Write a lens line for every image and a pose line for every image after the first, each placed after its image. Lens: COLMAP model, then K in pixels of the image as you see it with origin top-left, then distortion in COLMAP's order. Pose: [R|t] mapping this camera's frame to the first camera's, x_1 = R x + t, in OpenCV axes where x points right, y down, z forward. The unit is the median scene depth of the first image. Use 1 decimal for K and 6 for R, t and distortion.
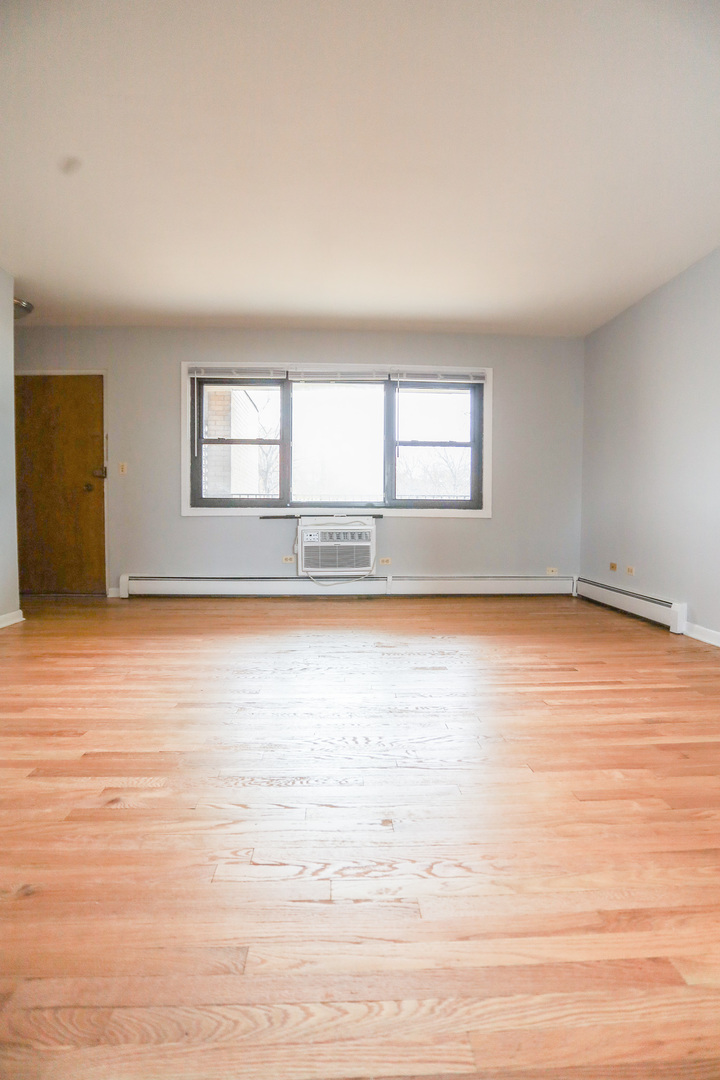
lens RADIAL K [[528.6, 0, 360.0], [0, 528.6, 540.0], [0, 0, 1]] dist [-0.055194, 0.000723]
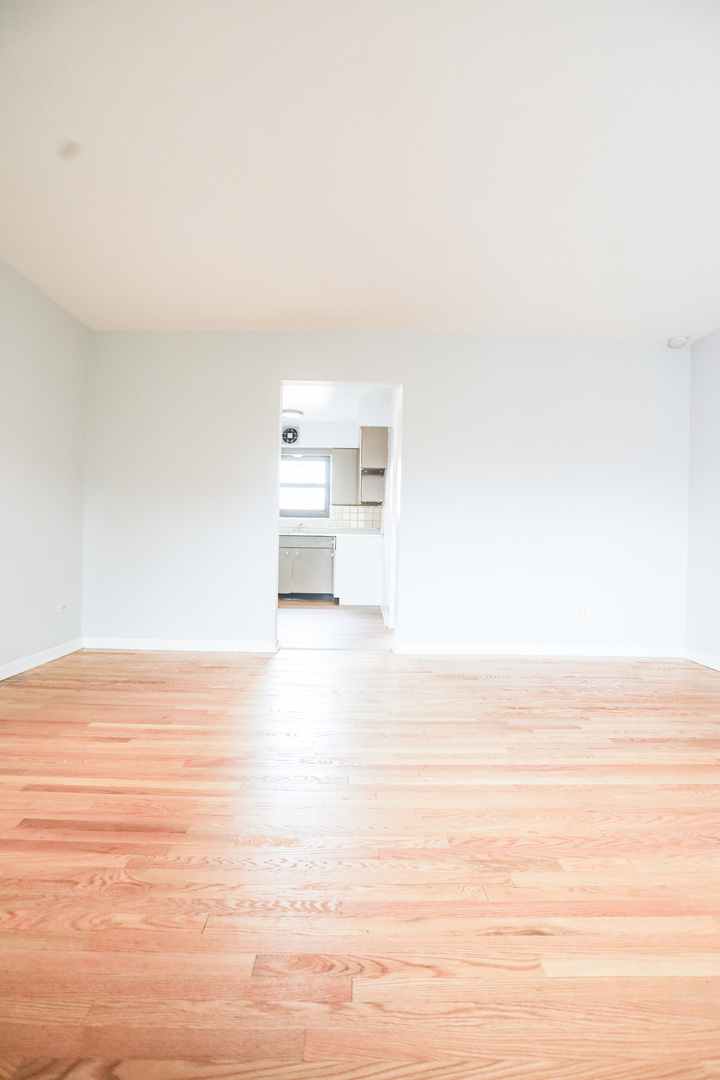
lens RADIAL K [[528.6, 0, 360.0], [0, 528.6, 540.0], [0, 0, 1]] dist [-0.055194, 0.000723]
pose [[-0.998761, -0.026368, 0.042196, 0.011275], [-0.024815, 0.999010, 0.036910, -0.052665], [-0.043128, 0.035817, -0.998427, 0.851294]]
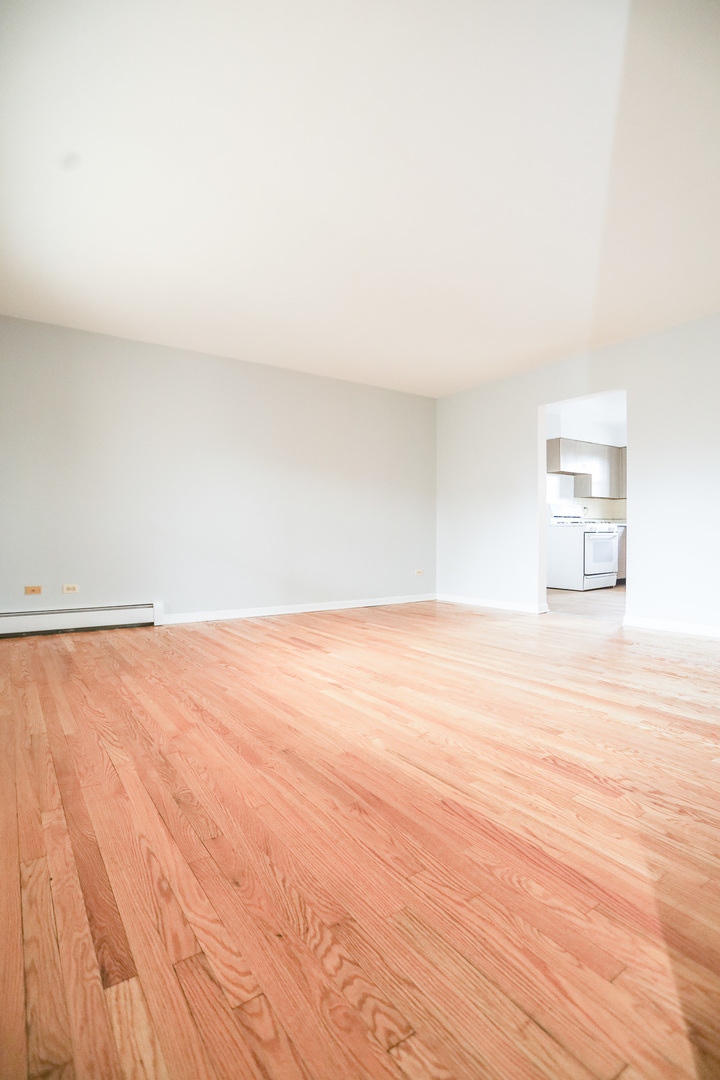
lens RADIAL K [[528.6, 0, 360.0], [0, 528.6, 540.0], [0, 0, 1]] dist [-0.055194, 0.000723]
pose [[-0.512358, -0.011930, 0.858689, -0.556661], [0.039170, 0.998538, 0.037244, -0.045521], [-0.857878, 0.052717, -0.511141, 0.885339]]
